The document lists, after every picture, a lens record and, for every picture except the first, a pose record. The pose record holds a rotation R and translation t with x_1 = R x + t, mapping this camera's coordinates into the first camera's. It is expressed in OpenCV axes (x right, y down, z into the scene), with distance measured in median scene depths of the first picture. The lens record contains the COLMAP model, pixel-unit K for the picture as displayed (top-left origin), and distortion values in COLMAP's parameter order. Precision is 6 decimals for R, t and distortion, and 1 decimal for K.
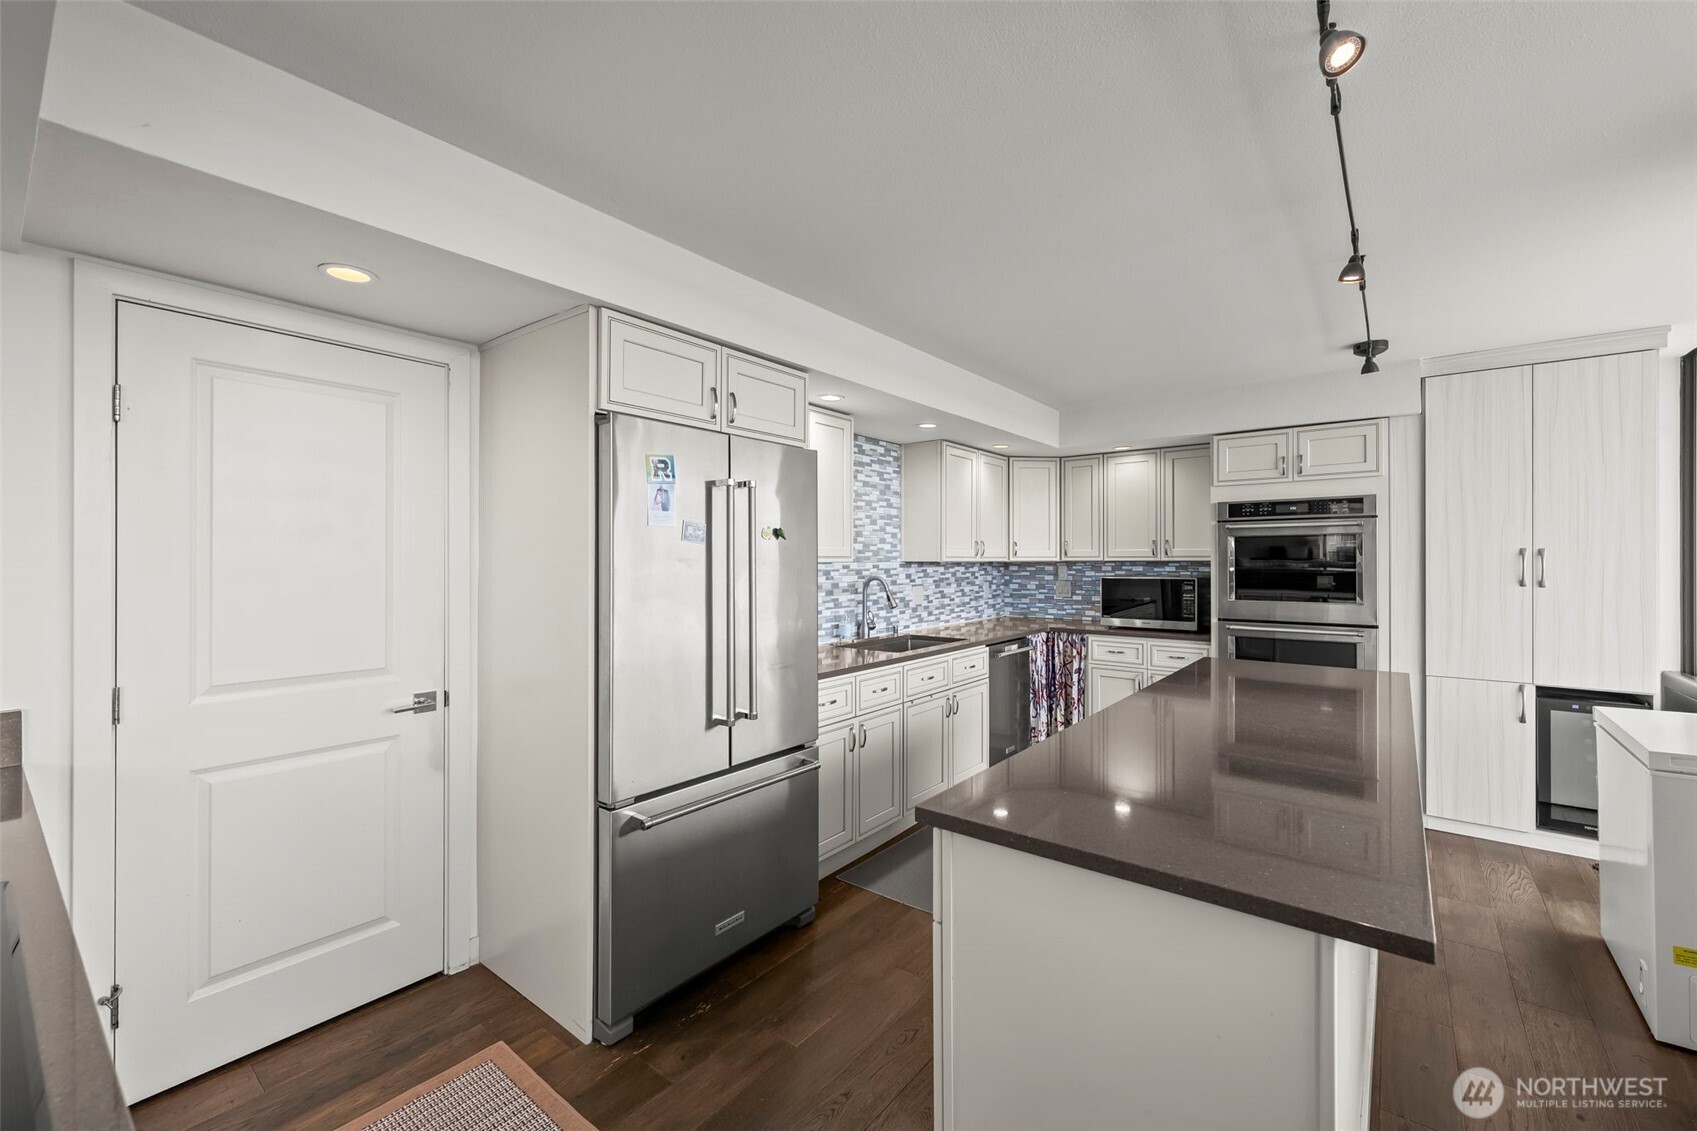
lens RADIAL K [[701.8, 0, 848.5], [0, 701.8, 565.5], [0, 0, 1]] dist [0.000164, 0.000027]
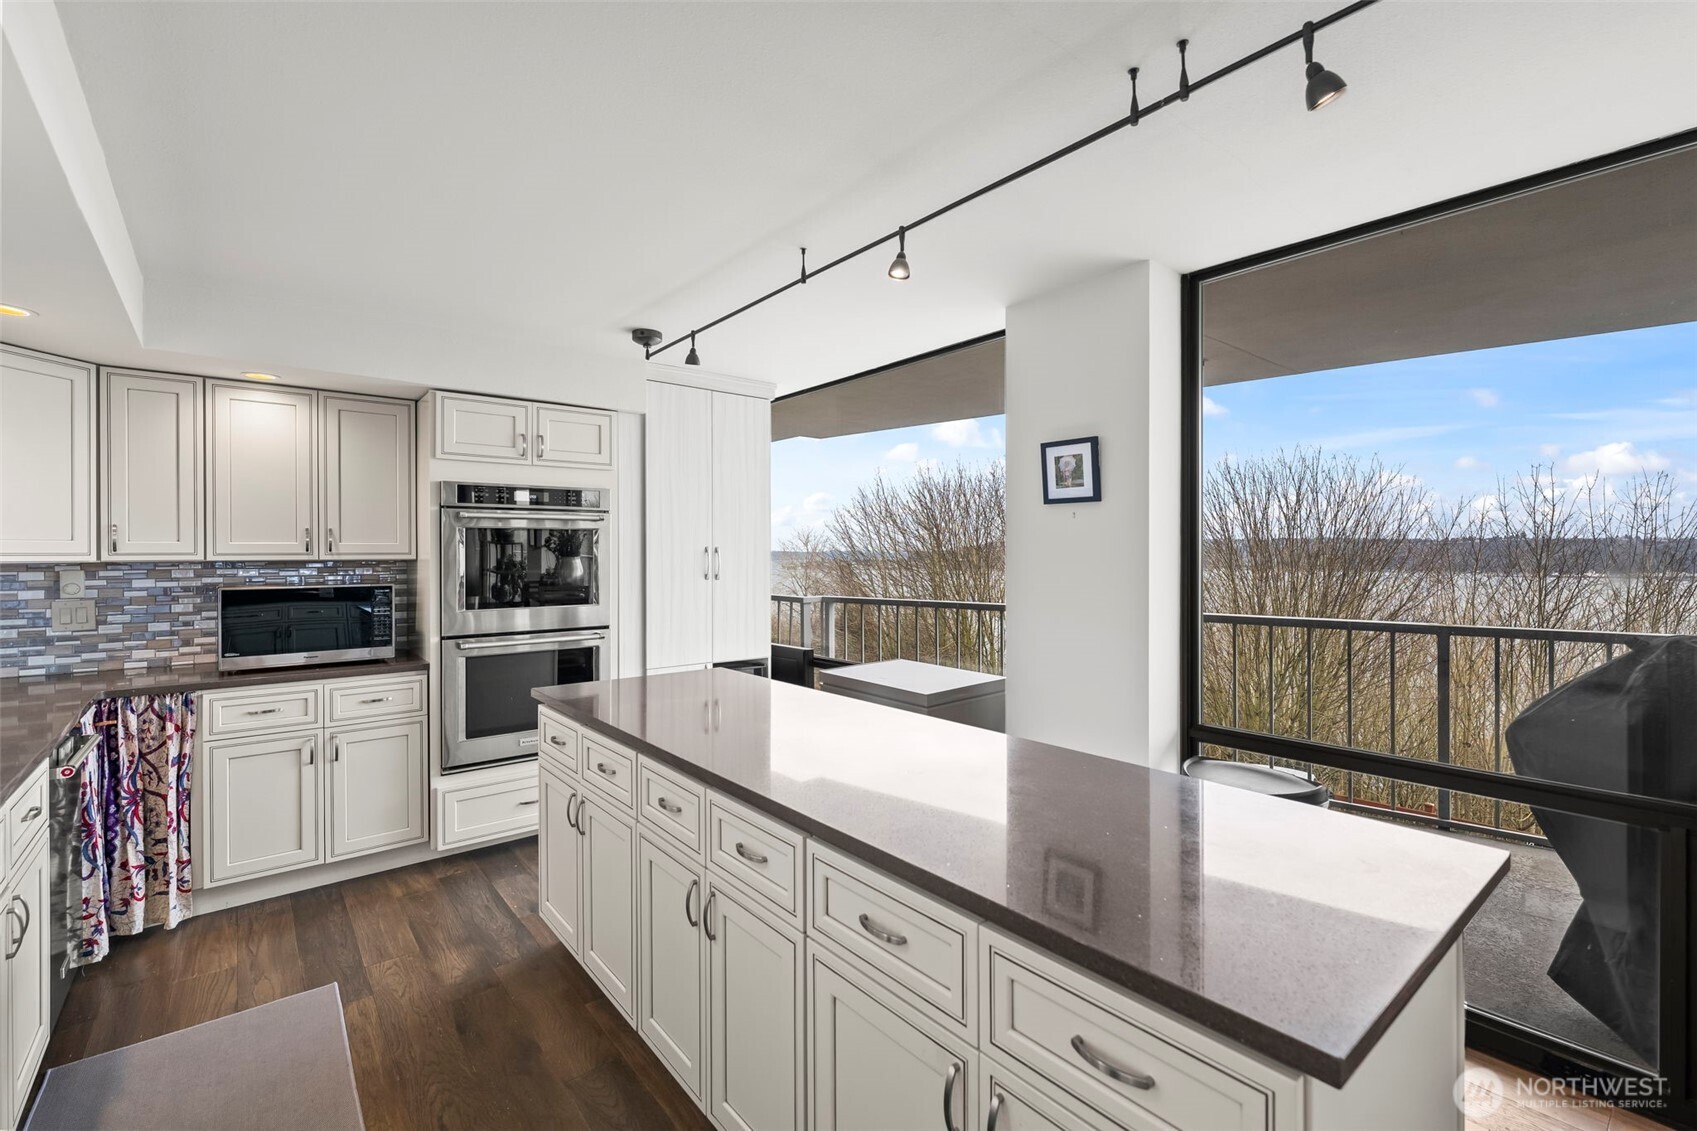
lens RADIAL K [[751.1, 0, 863.5], [0, 751.1, 554.2], [0, 0, 1]] dist [0.000260, -0.000024]
pose [[0.204059, 0.001385, 0.978958, -0.141059], [0.011656, 0.999925, -0.003844, -0.003447], [-0.978889, 0.012195, 0.204027, 0.350130]]
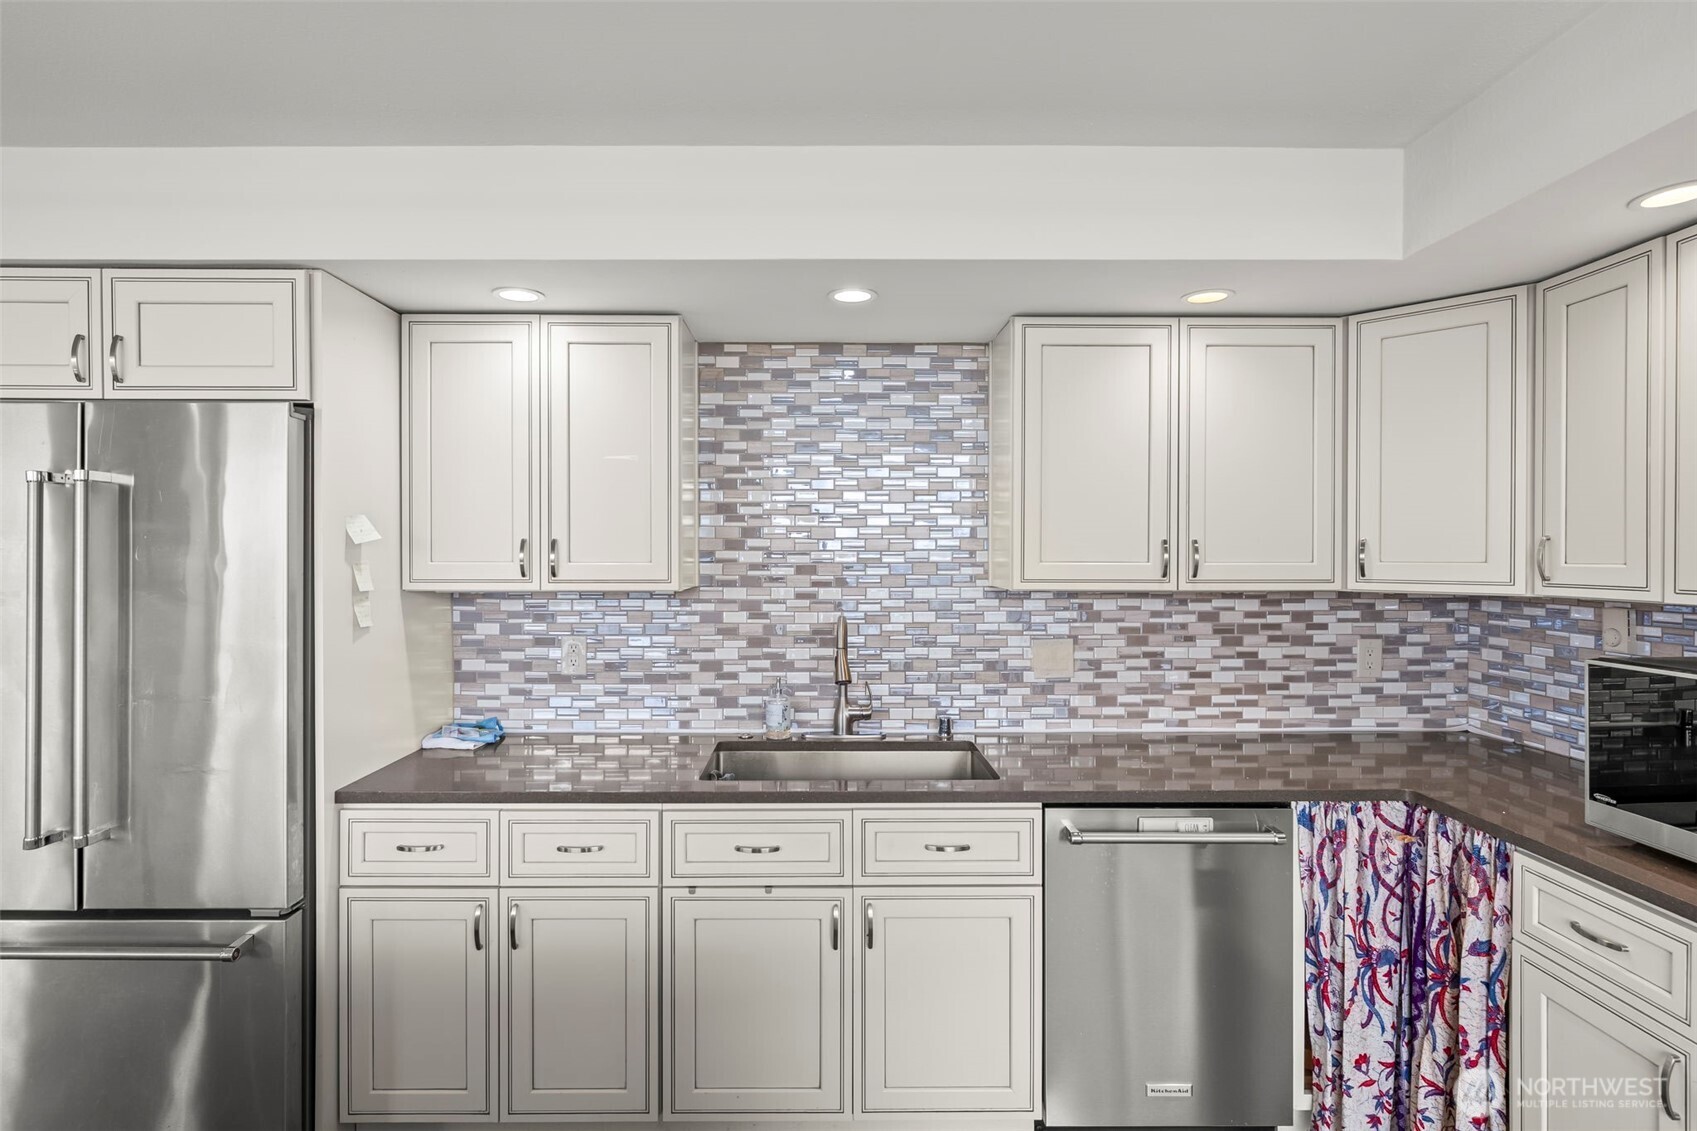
lens RADIAL K [[837.8, 0, 842.3], [0, 837.8, 558.1], [0, 0, 1]] dist [-0.000556, 0.000369]
pose [[0.619453, 0.010582, -0.784962, 0.442788], [-0.008579, 0.999941, 0.006710, -0.026552], [0.784987, 0.002578, 0.619507, 0.538435]]
